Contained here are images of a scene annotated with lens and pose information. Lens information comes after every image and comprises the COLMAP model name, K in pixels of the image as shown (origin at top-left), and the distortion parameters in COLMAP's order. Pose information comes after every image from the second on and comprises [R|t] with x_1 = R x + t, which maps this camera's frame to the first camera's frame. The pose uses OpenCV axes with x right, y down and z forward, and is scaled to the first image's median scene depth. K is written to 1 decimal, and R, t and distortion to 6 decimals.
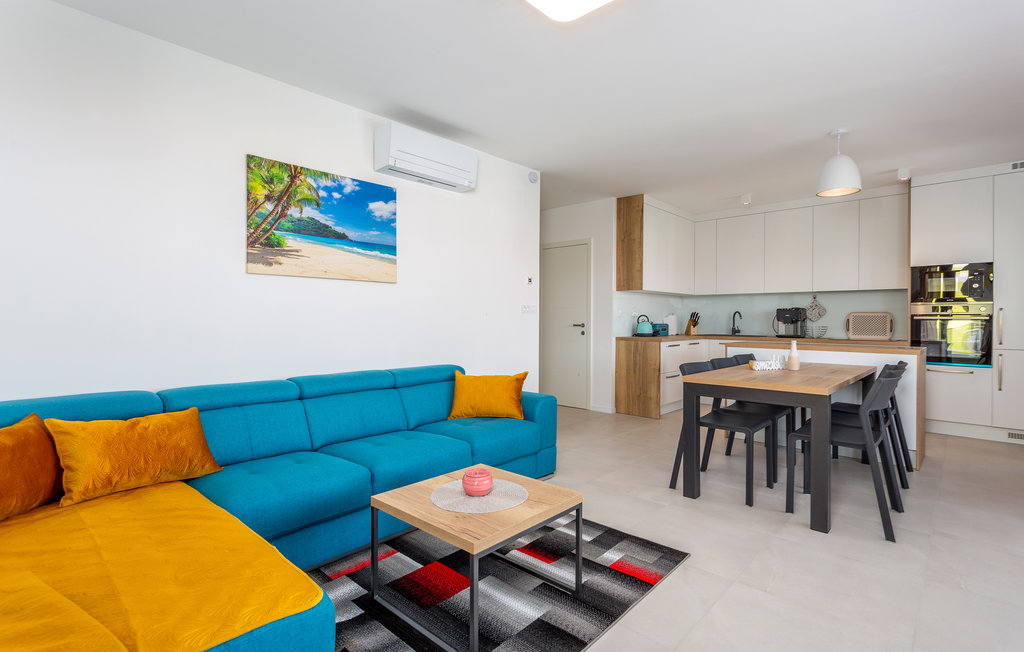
lens RADIAL K [[479.1, 0, 521.5], [0, 479.1, 318.0], [0, 0, 1]] dist [0.003247, 0.000602]
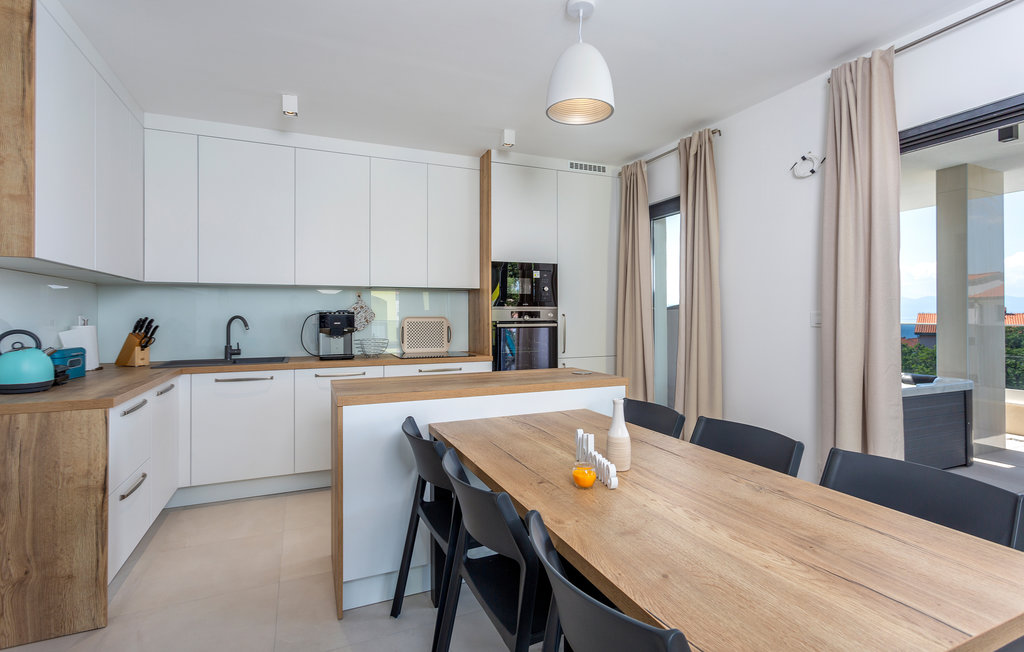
lens RADIAL K [[479.1, 0, 500.3], [0, 479.1, 310.1], [0, 0, 1]] dist [0.003247, 0.000602]
pose [[0.381584, 0.000997, 0.924334, 0.068191], [0.003653, 0.999990, -0.002587, -0.019811], [-0.924327, 0.004364, 0.381576, 0.574116]]
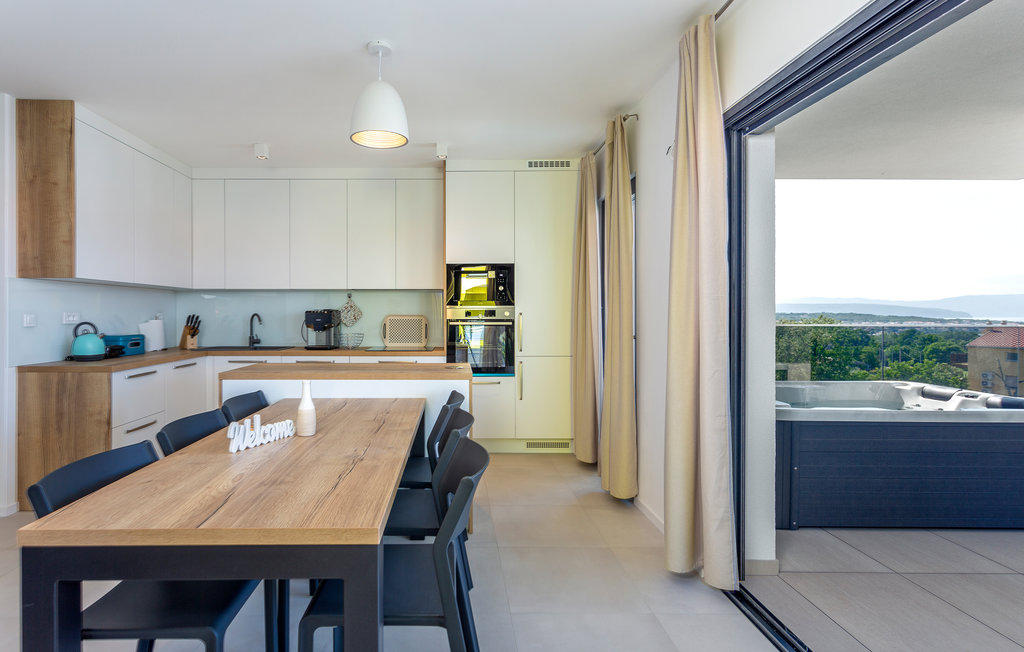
lens RADIAL K [[479.1, 0, 450.8], [0, 479.1, 316.7], [0, 0, 1]] dist [0.003247, 0.000602]
pose [[0.726811, -0.011816, 0.686736, 0.188329], [0.004323, 0.999911, 0.012630, -0.019175], [-0.686824, -0.006210, 0.726797, 0.309297]]
